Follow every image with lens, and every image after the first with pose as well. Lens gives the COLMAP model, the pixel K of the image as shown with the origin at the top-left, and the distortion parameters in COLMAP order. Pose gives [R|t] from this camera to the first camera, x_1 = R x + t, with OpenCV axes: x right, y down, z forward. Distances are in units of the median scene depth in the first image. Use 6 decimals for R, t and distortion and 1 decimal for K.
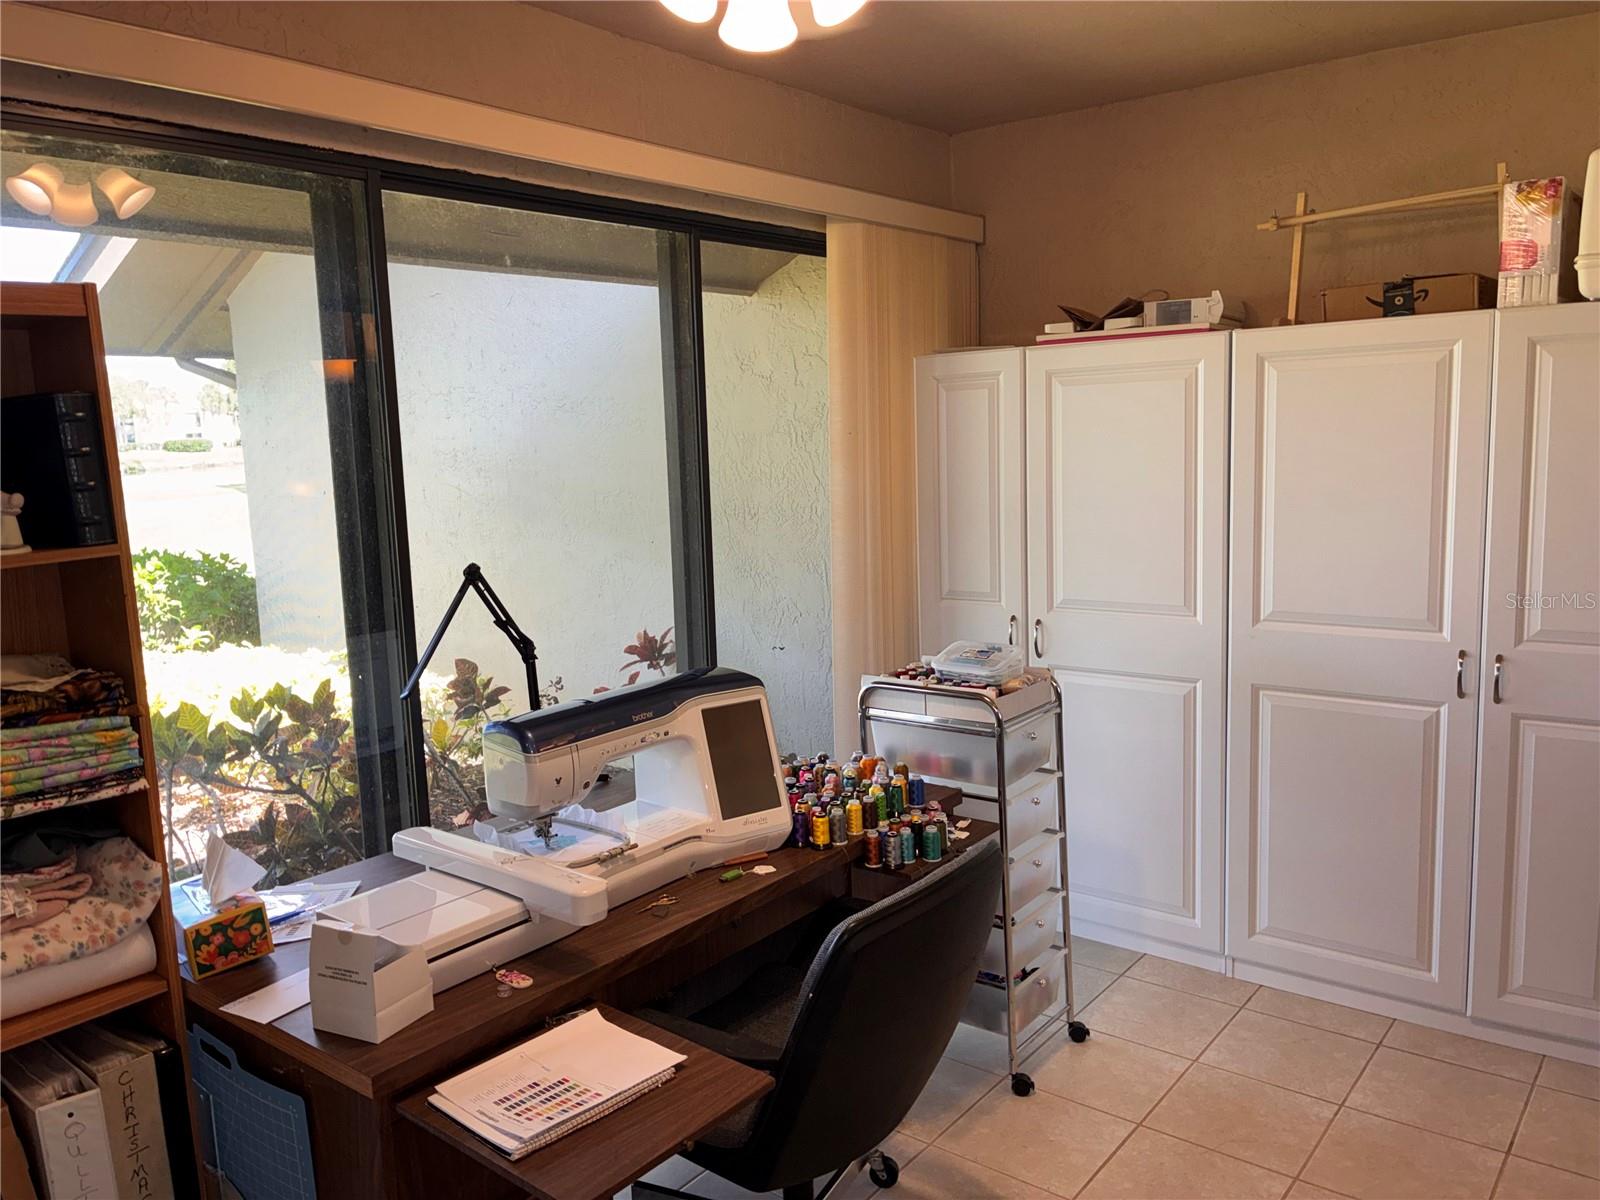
lens RADIAL K [[1212.2, 0, 796.5], [0, 1212.2, 609.5], [0, 0, 1]] dist [0.039757, -0.058592]
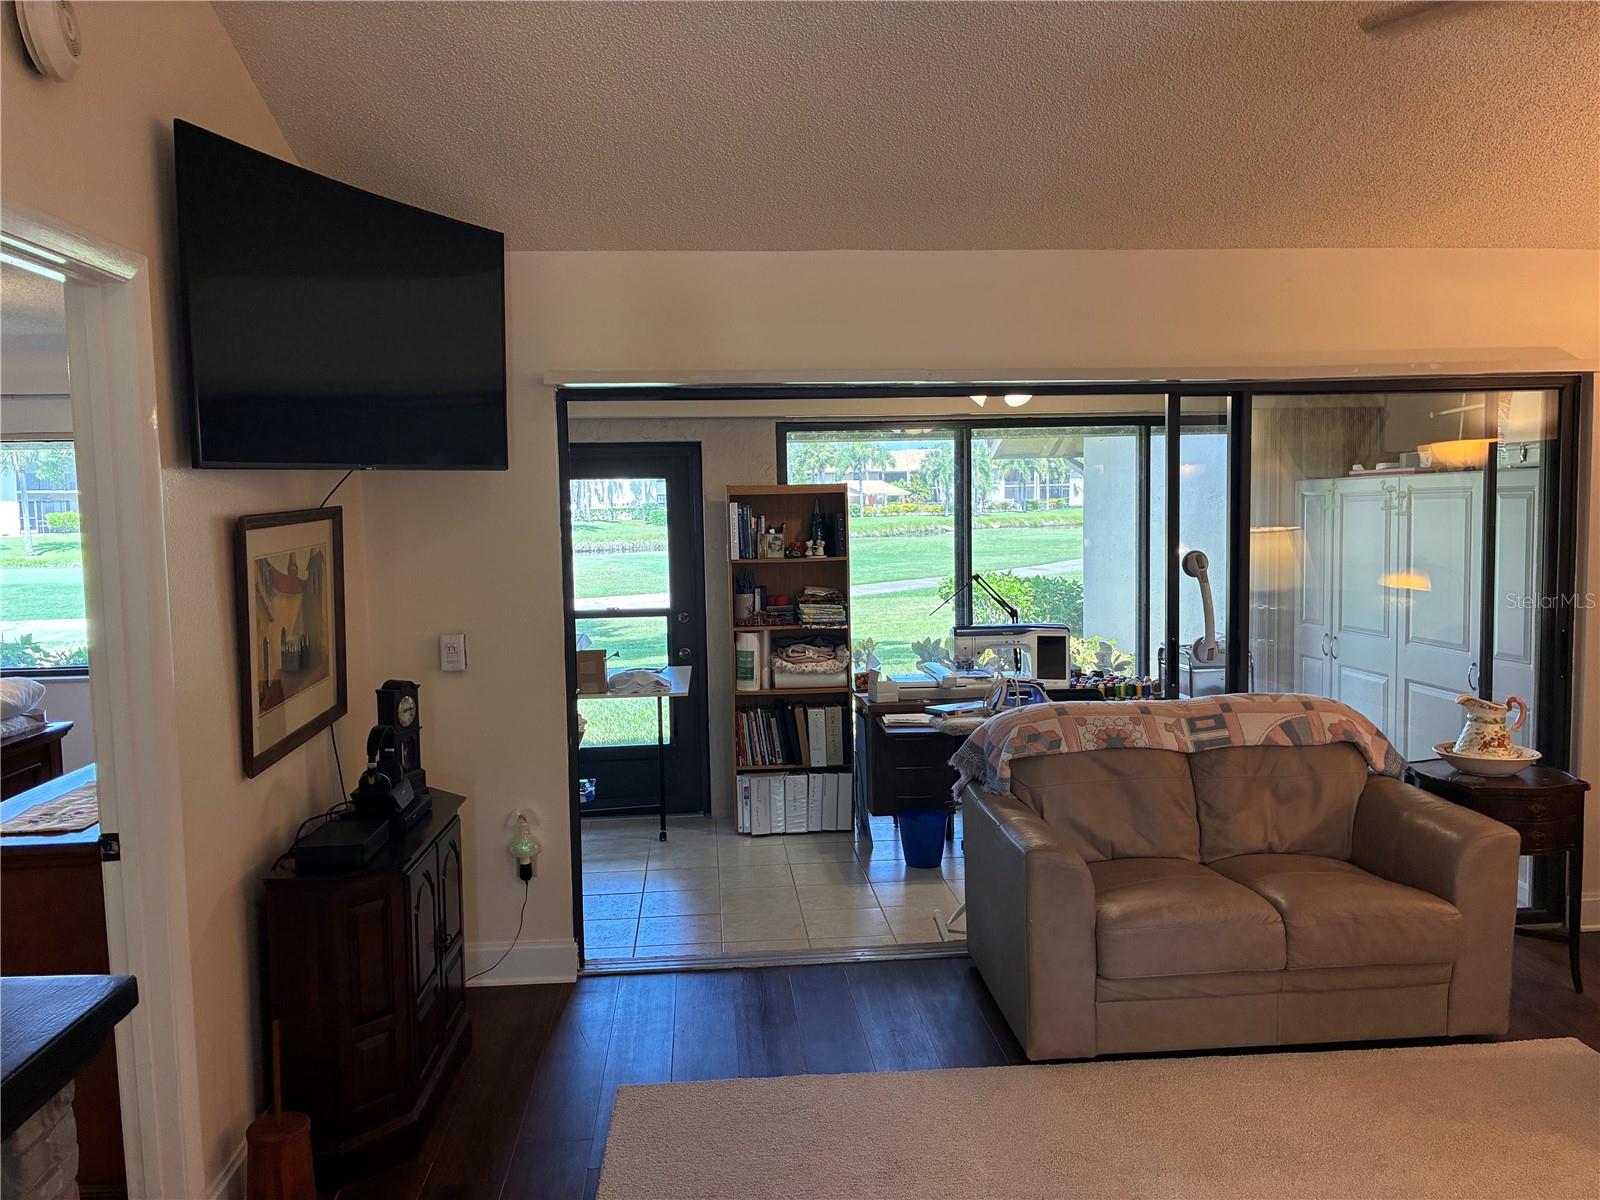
lens RADIAL K [[1212.2, 0, 786.2], [0, 1212.2, 593.5], [0, 0, 1]] dist [0.039757, -0.058592]
pose [[0.684393, 0.071289, -0.725619, 1.765044], [-0.111244, 0.993766, -0.007290, 0.090987], [0.720577, 0.085710, 0.688058, -1.432002]]
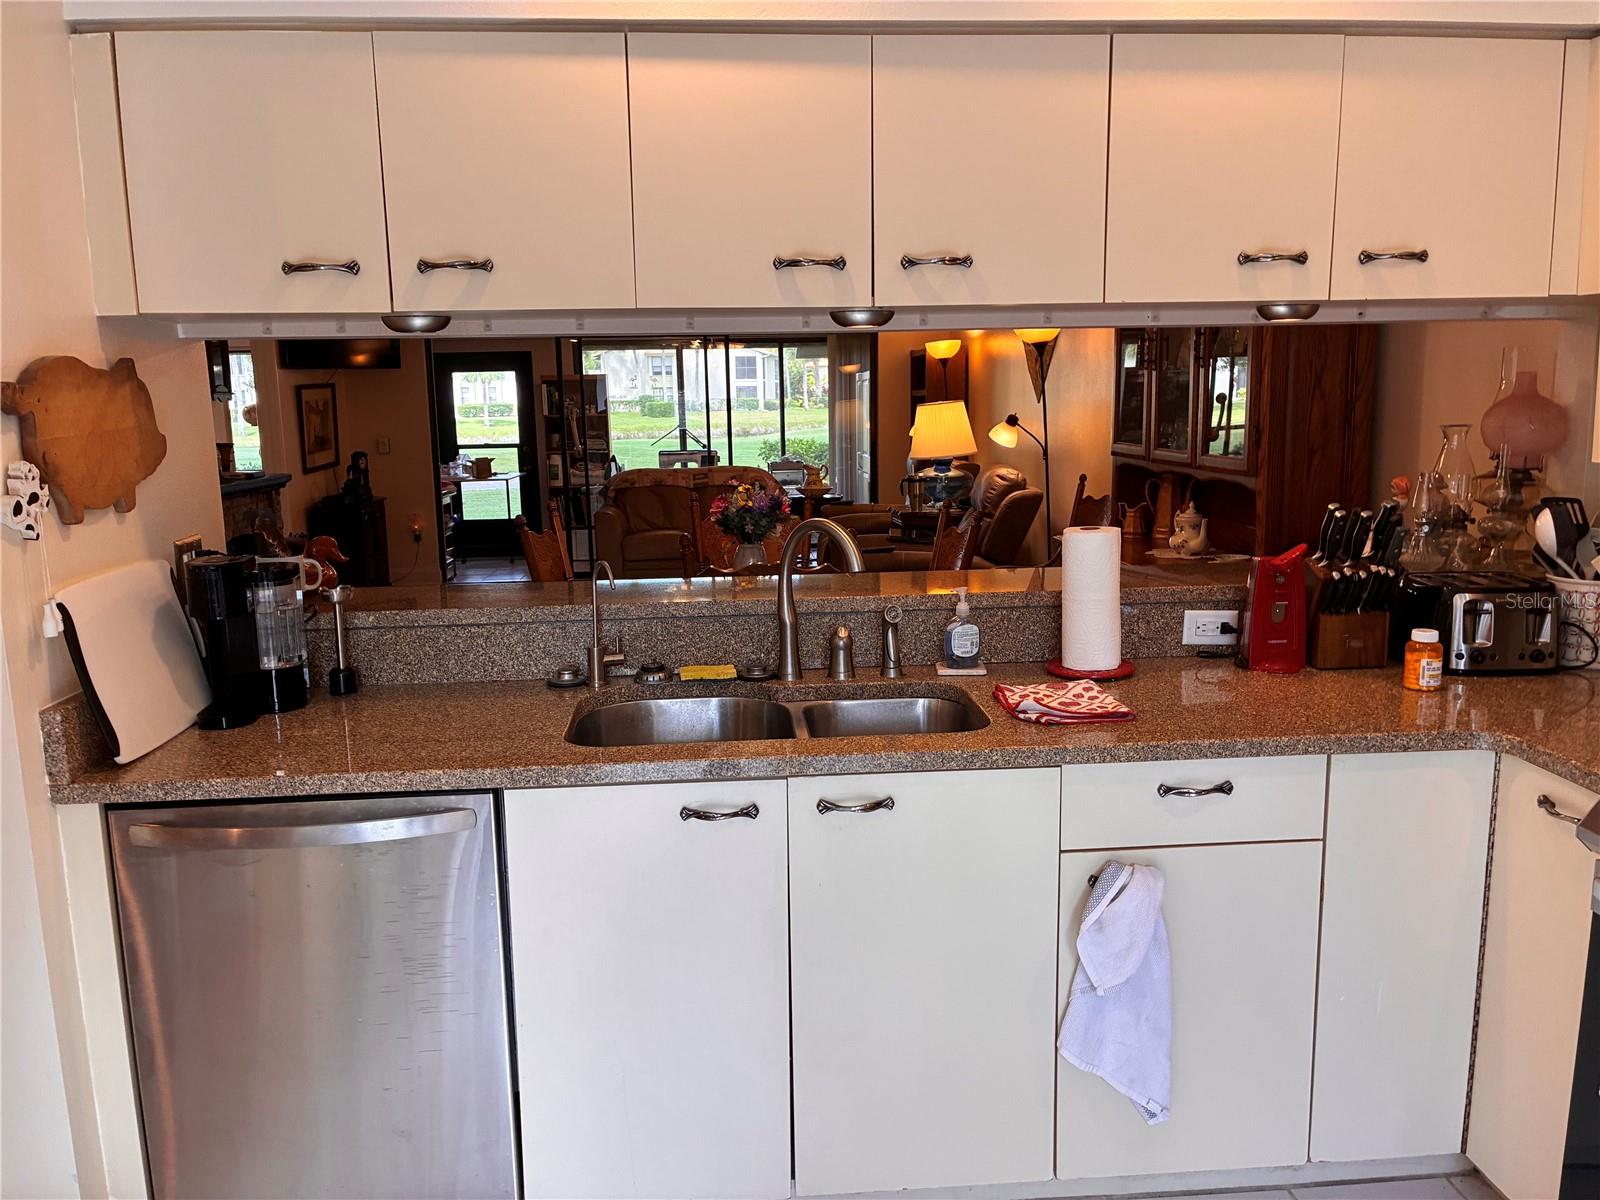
lens RADIAL K [[1212.2, 0, 797.4], [0, 1212.2, 600.4], [0, 0, 1]] dist [0.039757, -0.058592]
pose [[0.687649, 0.139543, -0.712508, 4.743167], [-0.112149, 0.989993, 0.085651, 0.254803], [0.717330, 0.021010, 0.696417, -2.674205]]
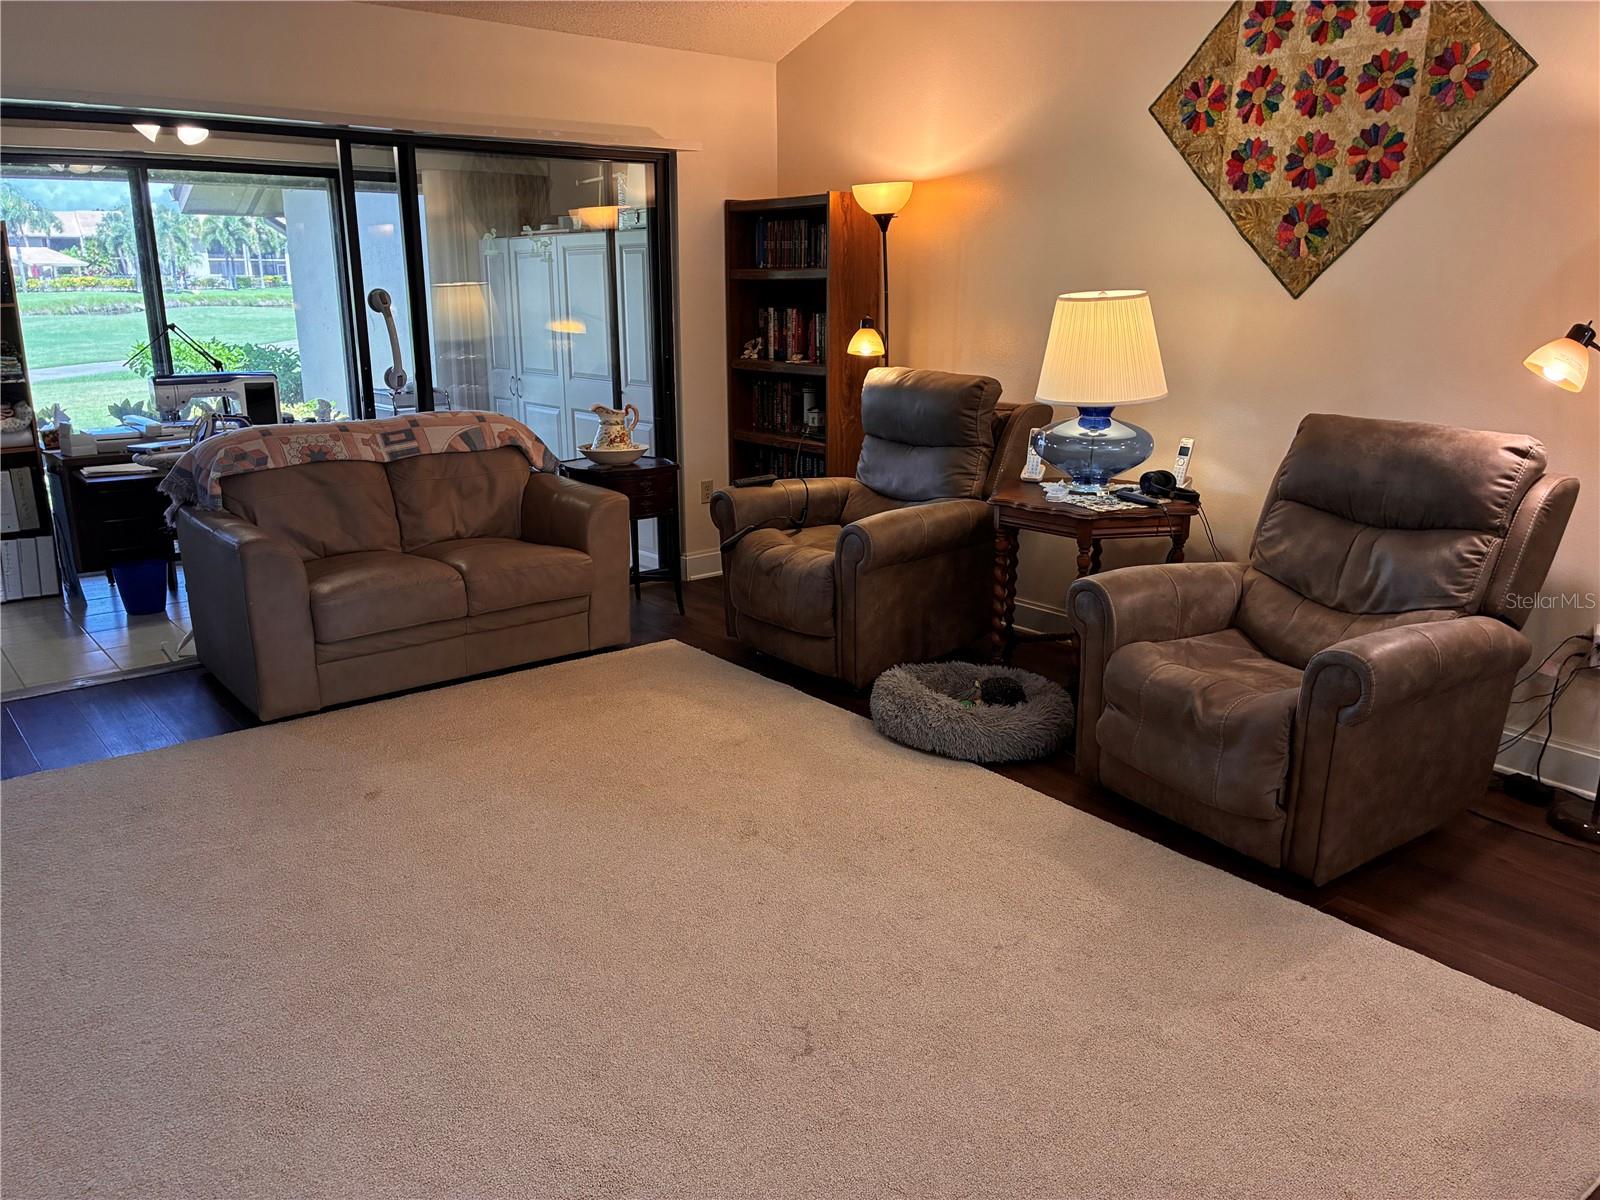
lens RADIAL K [[1212.2, 0, 806.3], [0, 1212.2, 597.2], [0, 0, 1]] dist [0.039757, -0.058592]
pose [[0.979817, 0.081684, -0.182448, 2.046851], [-0.061398, 0.991558, 0.114202, 0.209244], [0.190236, -0.100696, 0.976561, -1.738977]]
